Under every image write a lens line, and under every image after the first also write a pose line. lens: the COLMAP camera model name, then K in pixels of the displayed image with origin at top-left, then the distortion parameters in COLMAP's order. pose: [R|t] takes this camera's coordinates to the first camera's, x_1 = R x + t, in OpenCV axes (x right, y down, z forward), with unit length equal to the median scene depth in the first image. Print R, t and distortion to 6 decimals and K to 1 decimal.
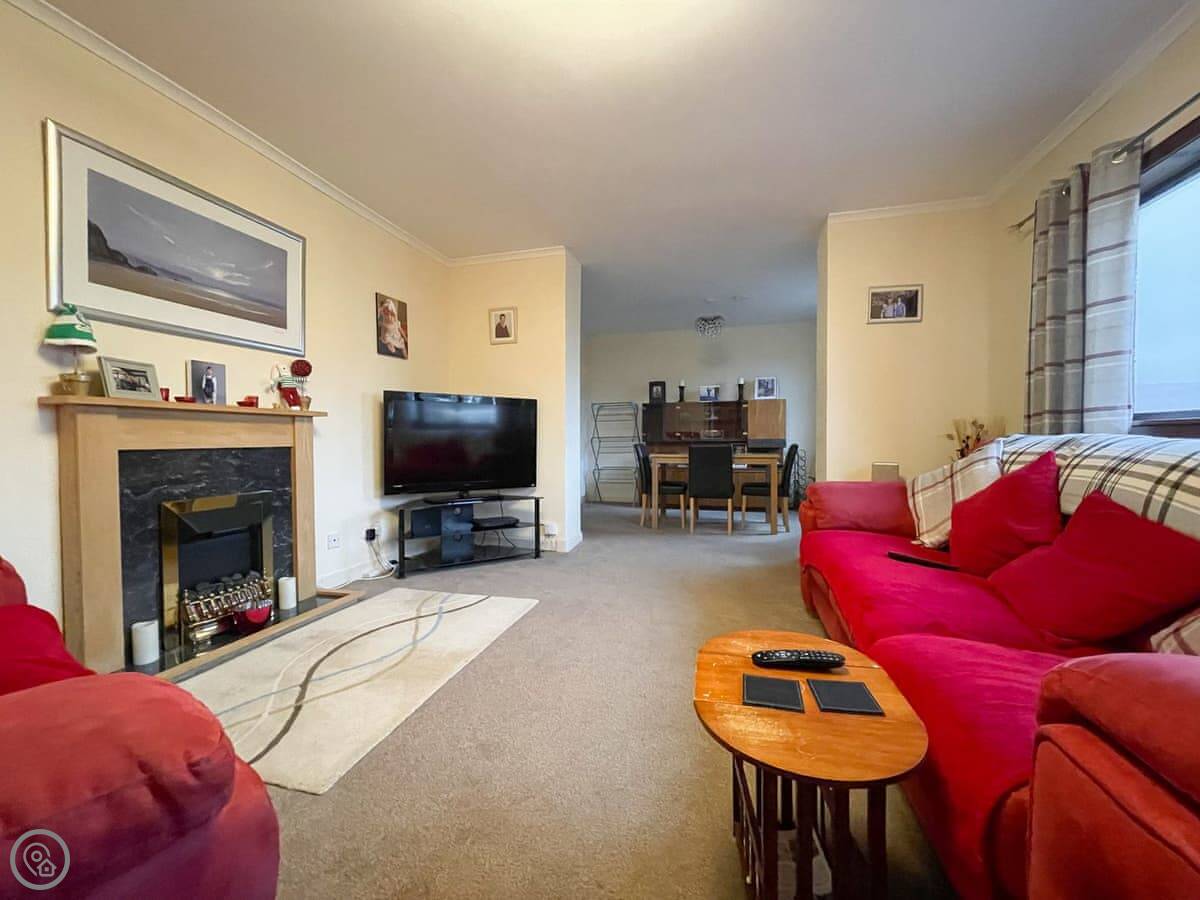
lens RADIAL K [[484.0, 0, 599.5], [0, 484.0, 447.0], [0, 0, 1]] dist [0.002140, 0.000132]
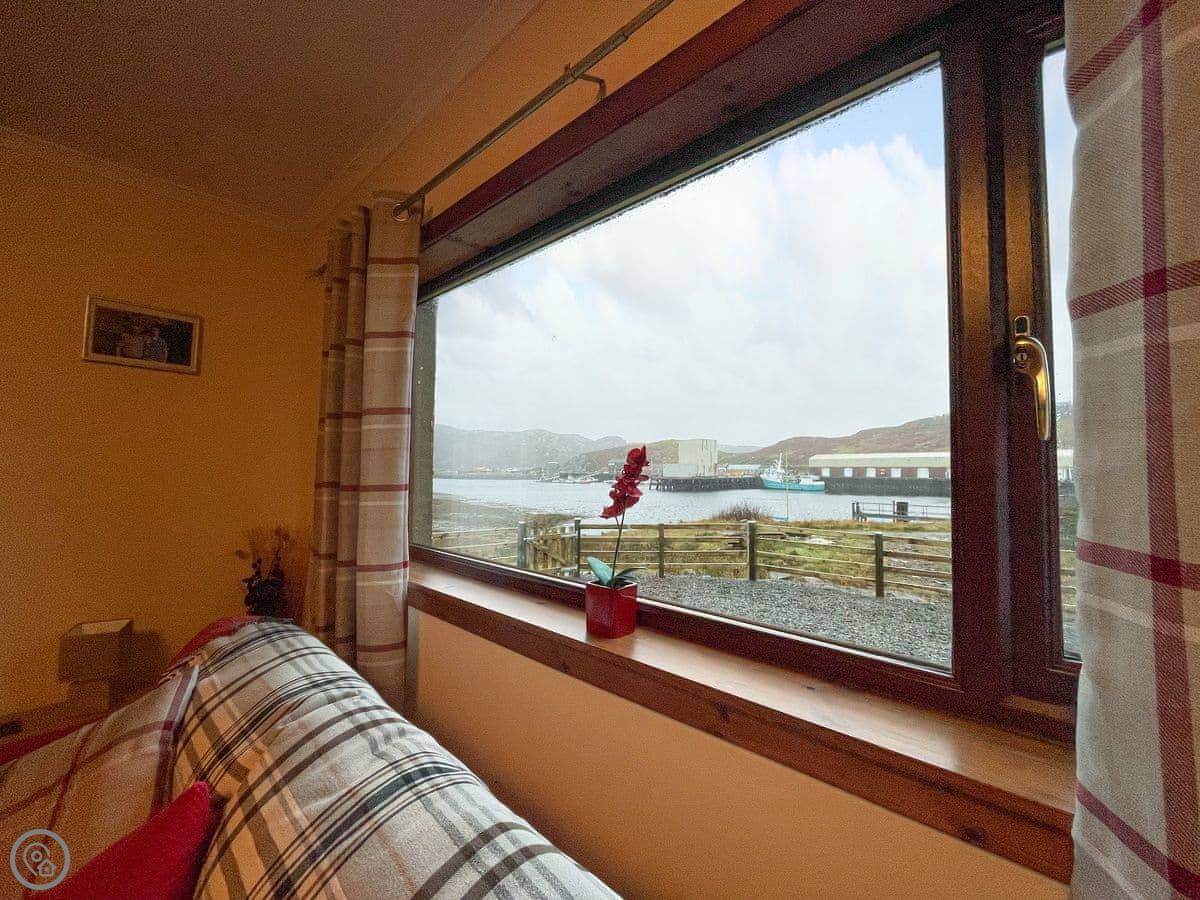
lens RADIAL K [[484.0, 0, 599.4], [0, 484.0, 450.2], [0, 0, 1]] dist [0.002140, 0.000132]
pose [[0.464029, 0.045876, 0.884631, 0.365116], [0.005584, 0.998487, -0.054709, -0.128120], [-0.885803, 0.030327, 0.463070, 0.257645]]
